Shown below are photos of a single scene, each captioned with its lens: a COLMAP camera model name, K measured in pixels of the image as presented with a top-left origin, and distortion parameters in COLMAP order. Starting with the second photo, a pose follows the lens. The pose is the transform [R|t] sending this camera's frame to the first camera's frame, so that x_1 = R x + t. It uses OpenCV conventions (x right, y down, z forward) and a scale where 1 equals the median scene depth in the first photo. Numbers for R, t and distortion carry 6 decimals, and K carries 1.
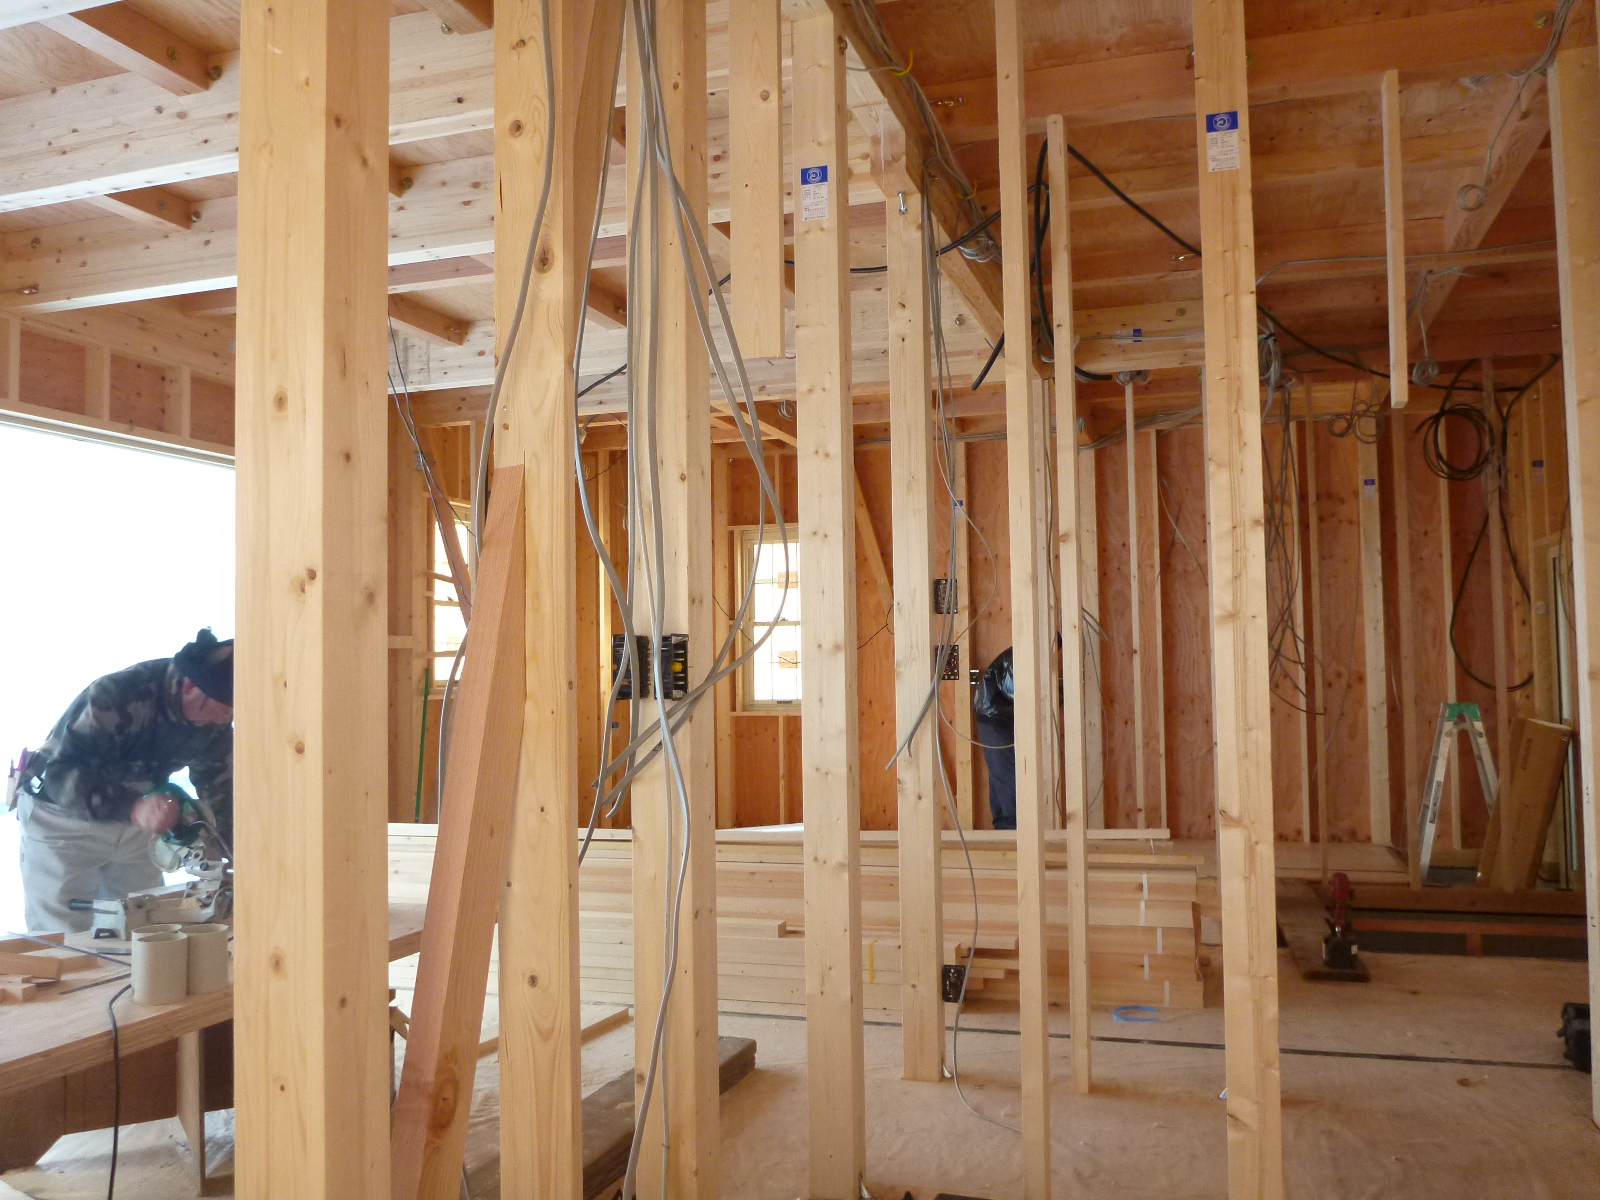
lens RADIAL K [[1311.7, 0, 800.0], [0, 1311.7, 600.0], [0, 0, 1]] dist [0.003886, -0.071787]
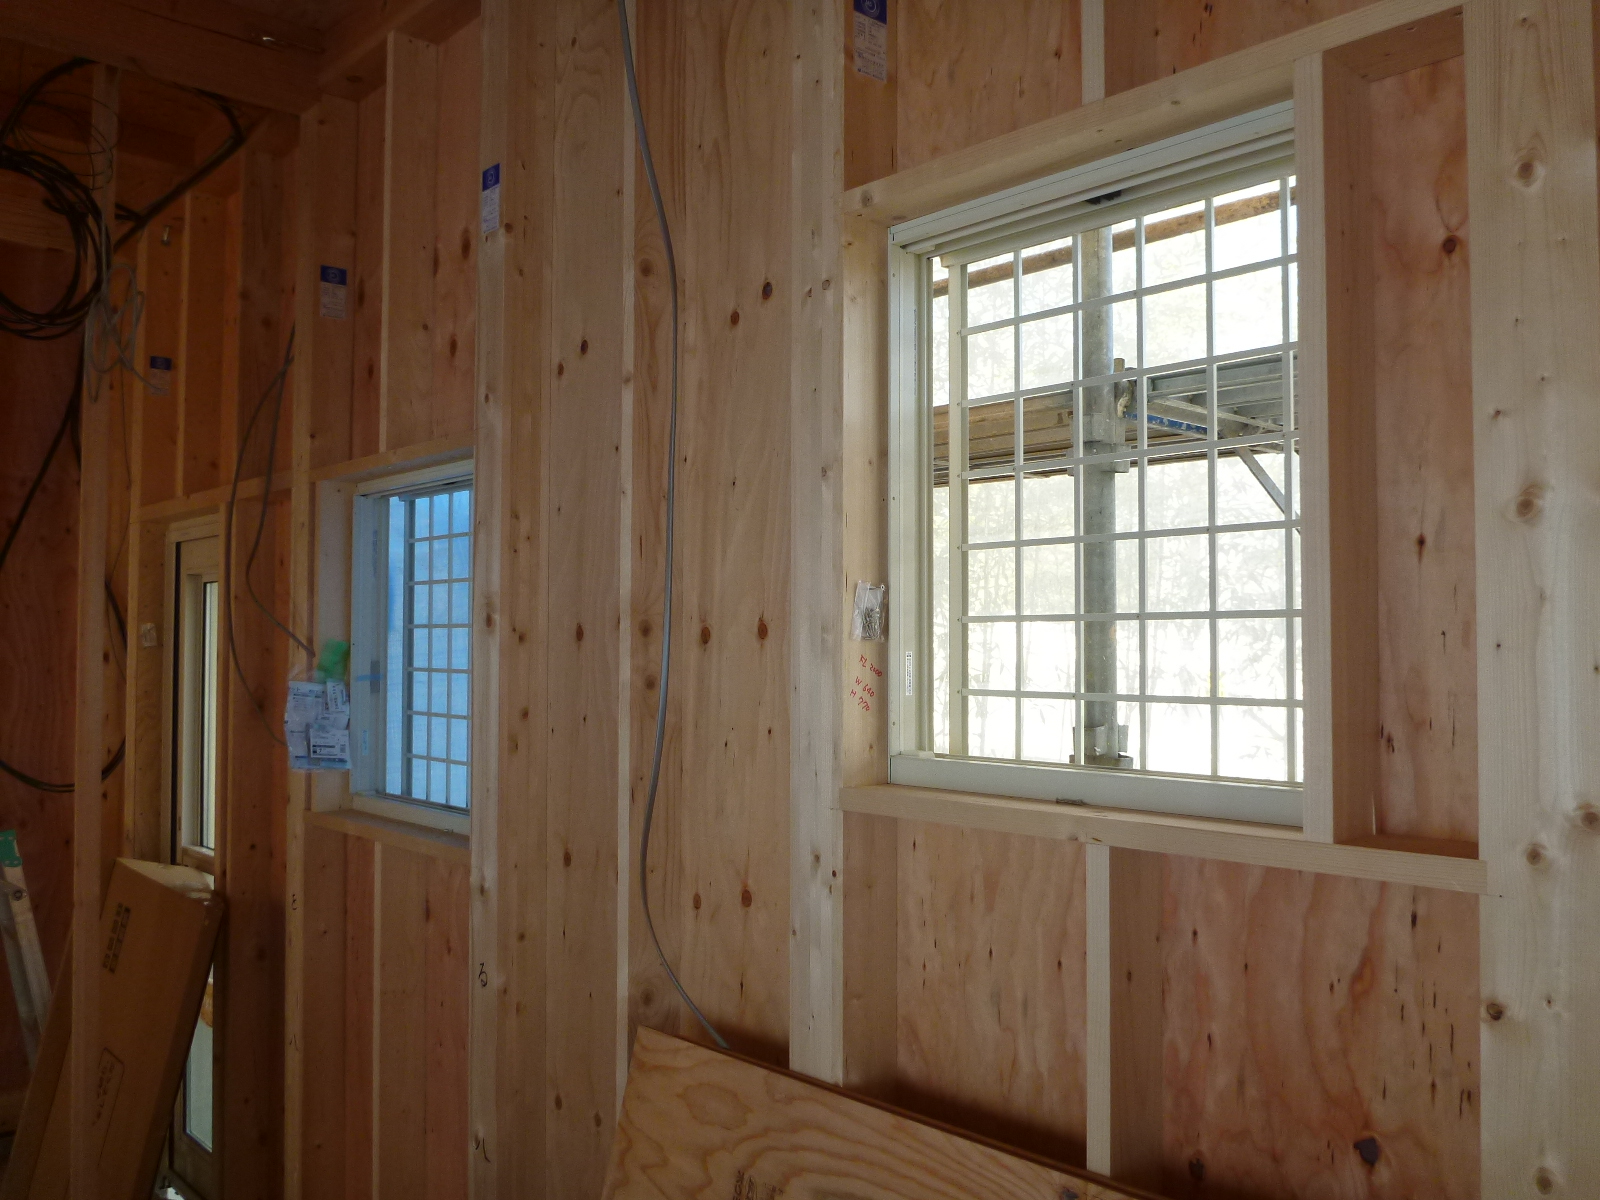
lens RADIAL K [[1311.7, 0, 800.0], [0, 1311.7, 600.0], [0, 0, 1]] dist [0.003886, -0.071787]
pose [[0.502887, 0.047878, 0.863025, 0.246247], [-0.057737, 0.998095, -0.021727, -0.012004], [-0.862422, -0.038902, 0.504694, 0.509656]]
